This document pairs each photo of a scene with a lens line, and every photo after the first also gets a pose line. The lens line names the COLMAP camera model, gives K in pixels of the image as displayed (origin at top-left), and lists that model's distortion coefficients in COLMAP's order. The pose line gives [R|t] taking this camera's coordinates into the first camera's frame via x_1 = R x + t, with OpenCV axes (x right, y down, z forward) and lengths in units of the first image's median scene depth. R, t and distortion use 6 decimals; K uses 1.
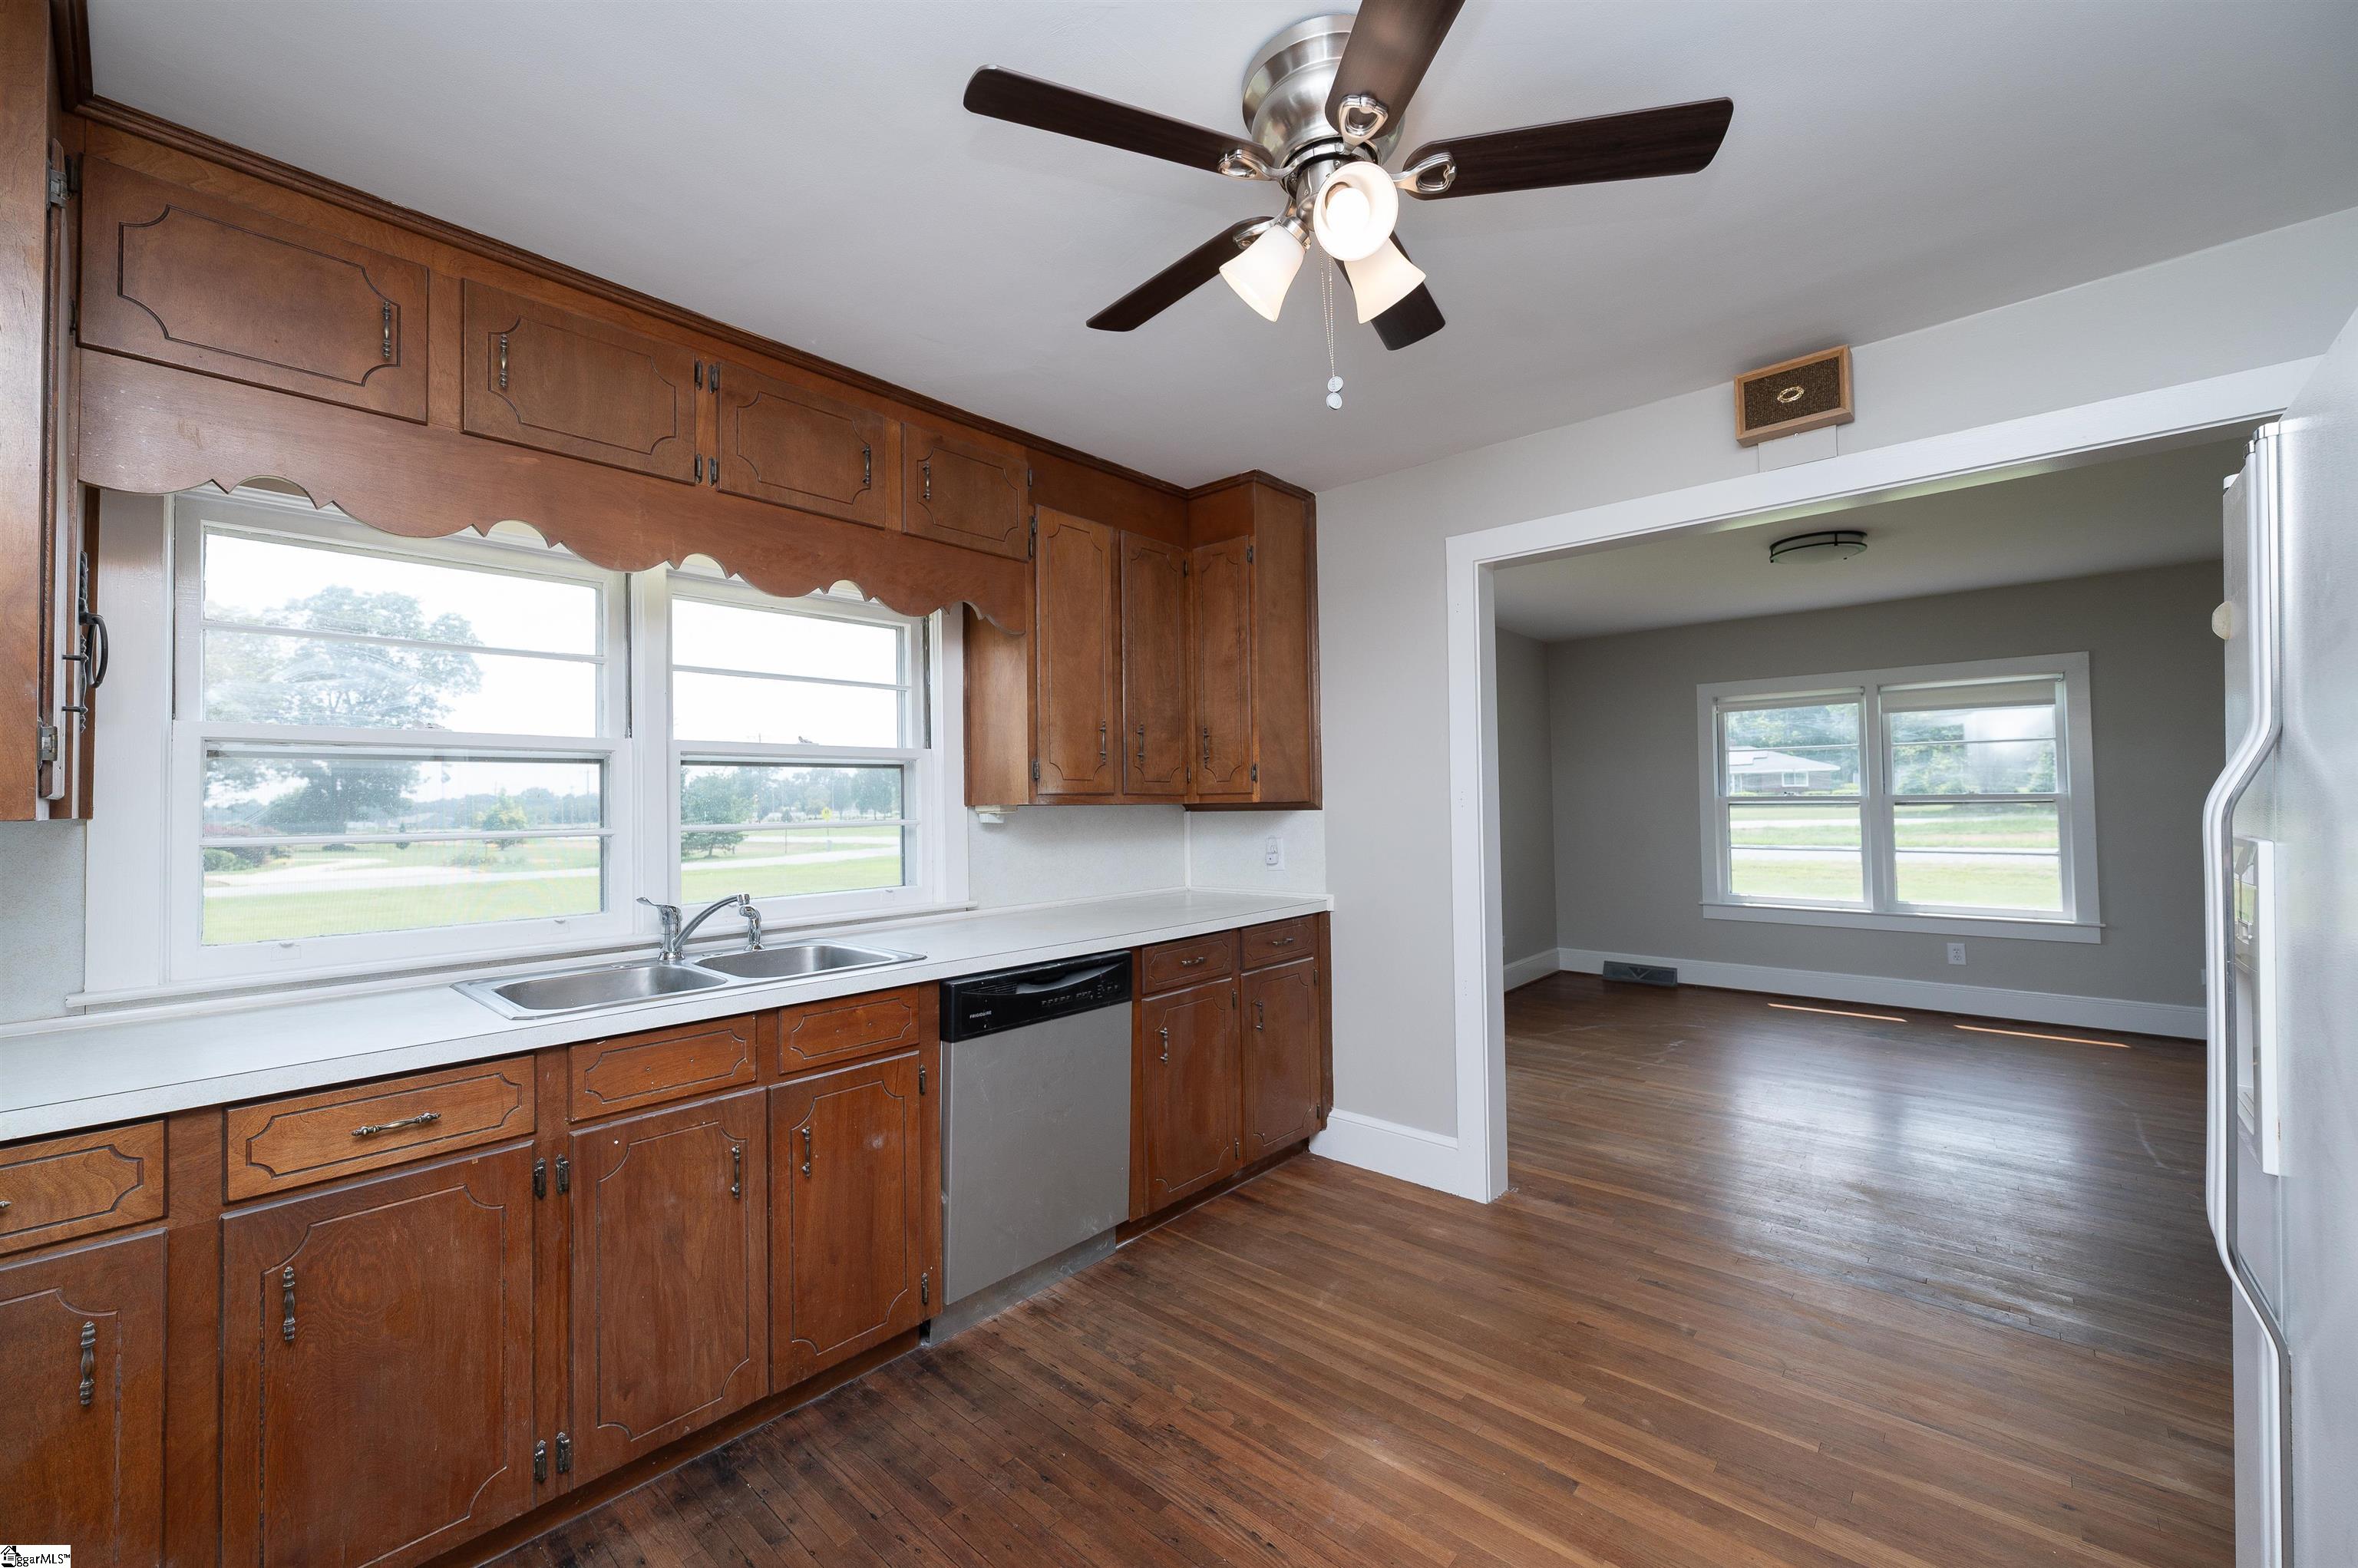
lens RADIAL K [[932.2, 0, 1167.8], [0, 932.2, 783.6], [0, 0, 1]] dist [0.001217, -0.000020]
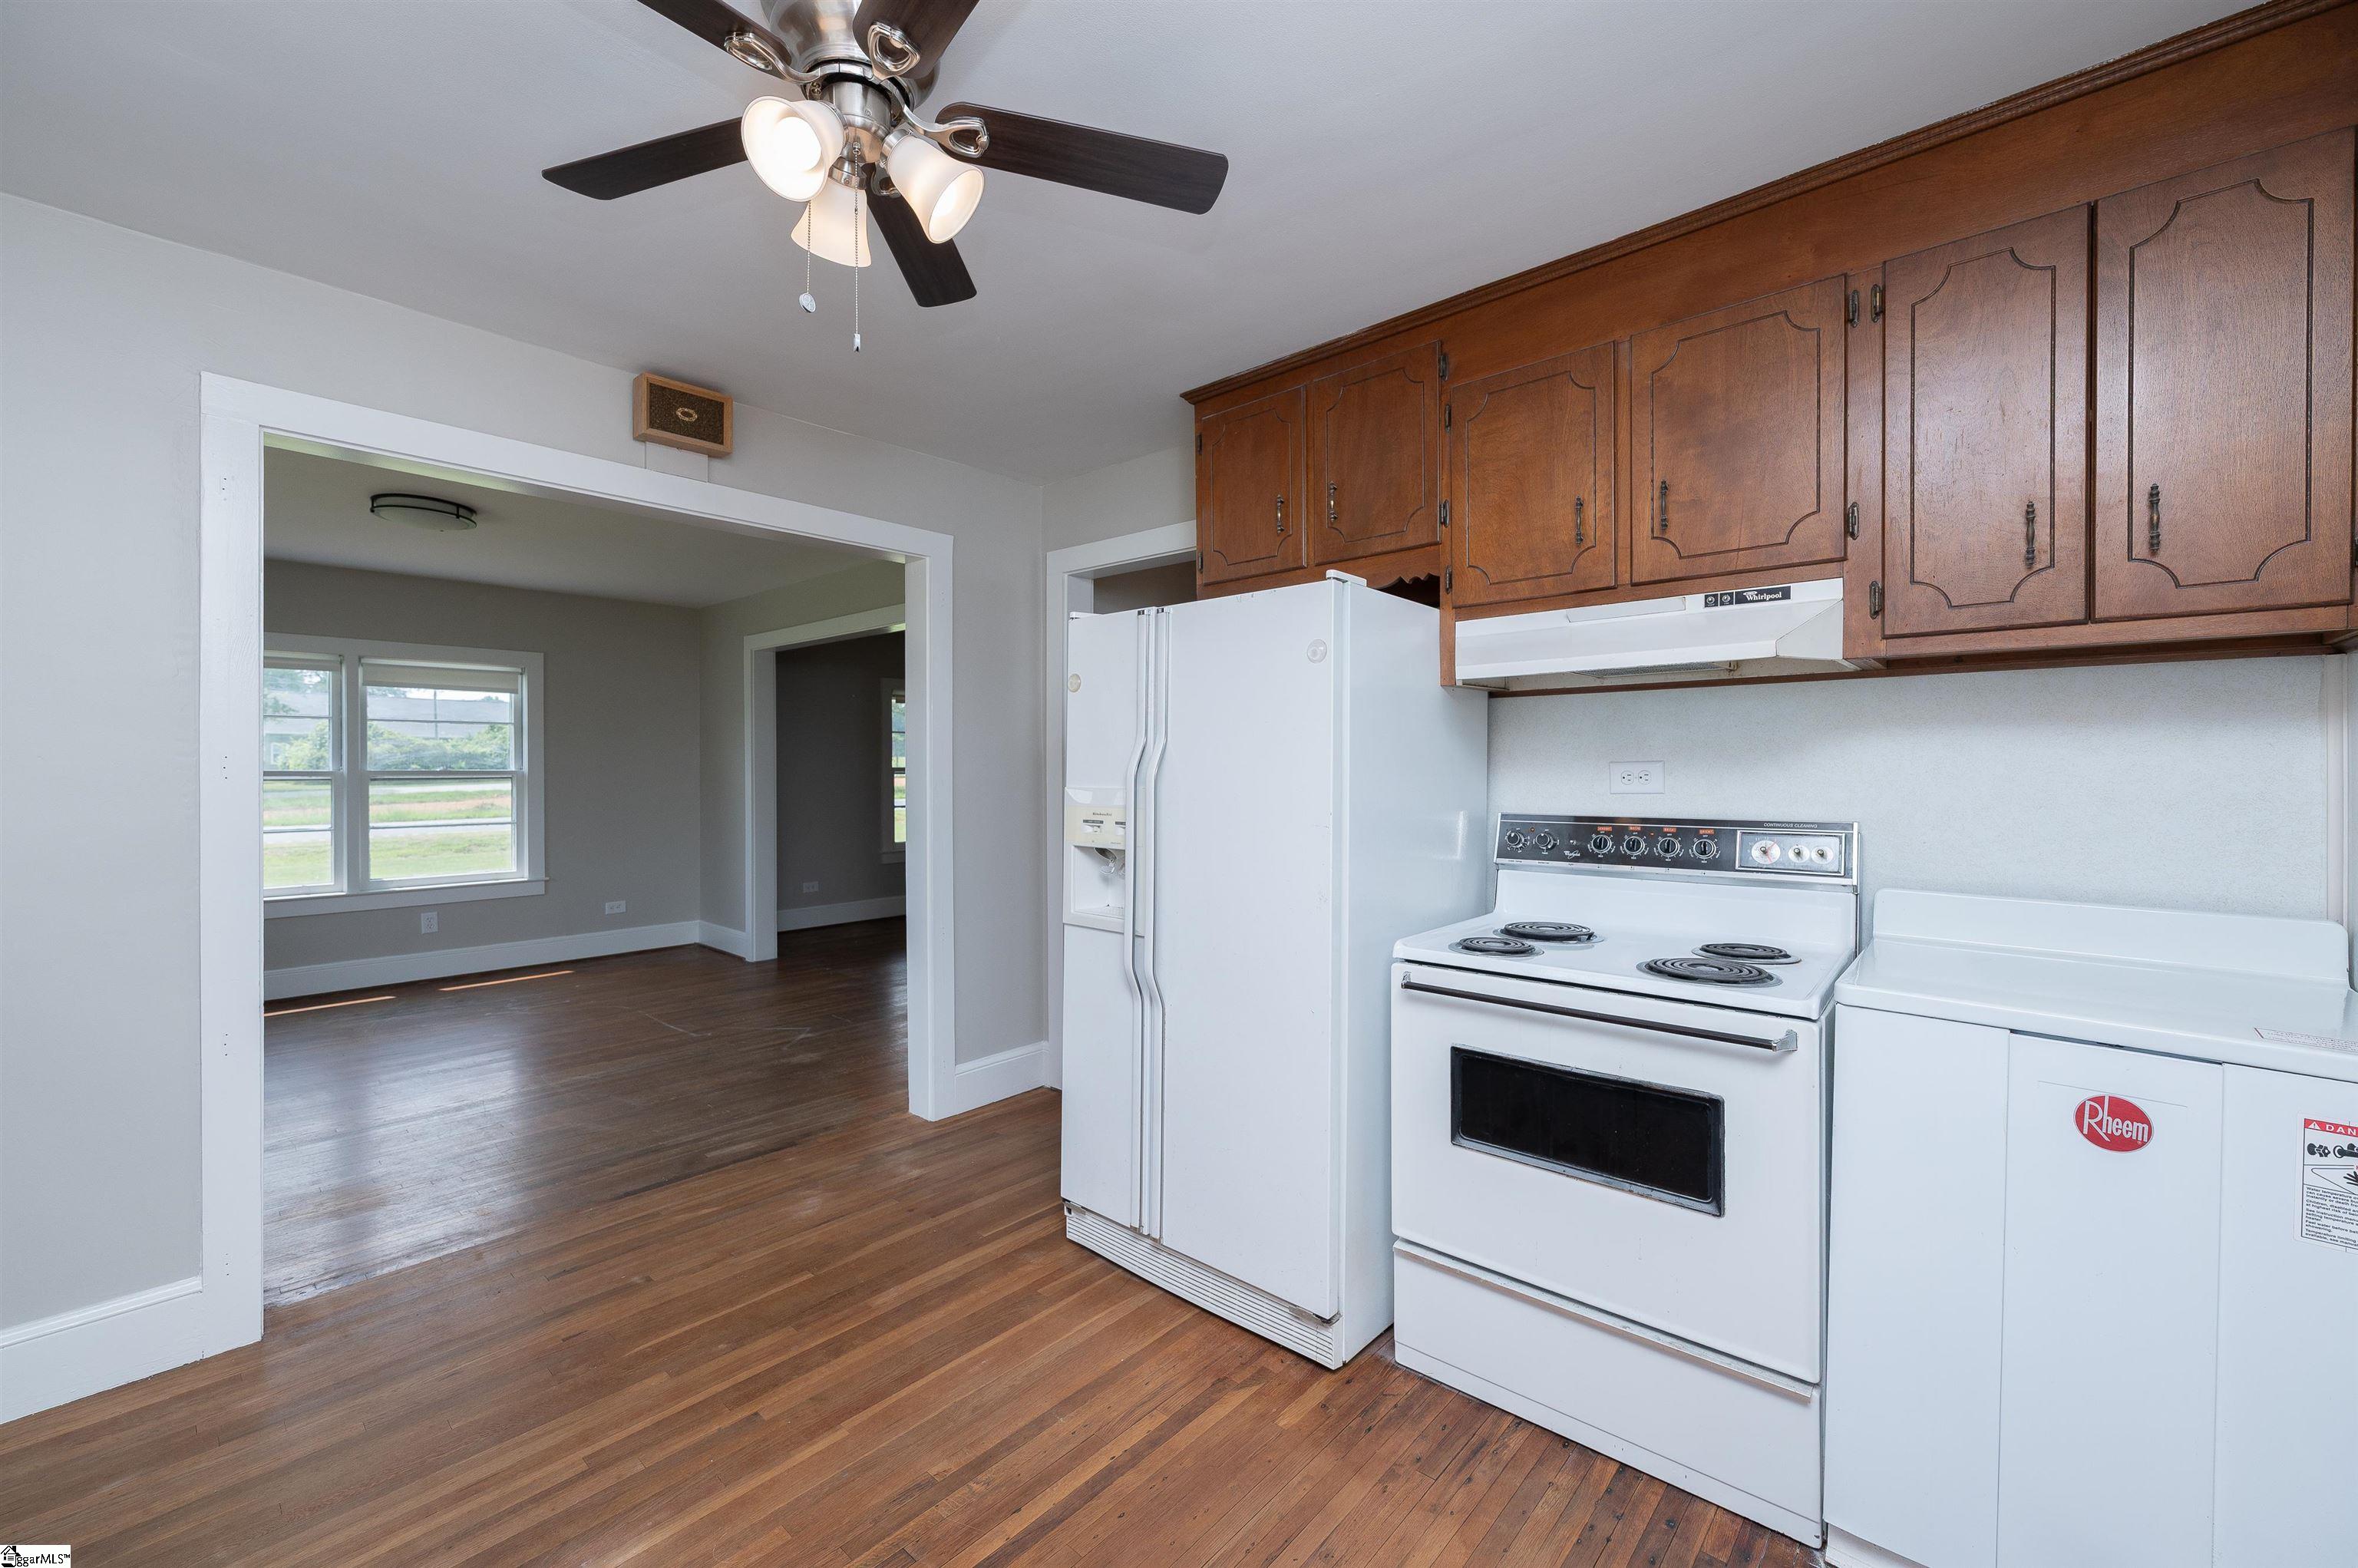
lens RADIAL K [[912.6, 0, 1180.0], [0, 912.6, 774.8], [0, 0, 1]] dist [-0.000043, 0.000029]
pose [[-0.000672, 0.008392, 0.999965, -0.346861], [-0.020927, 0.999746, -0.008404, 0.014284], [-0.999781, -0.020932, -0.000497, 0.308443]]
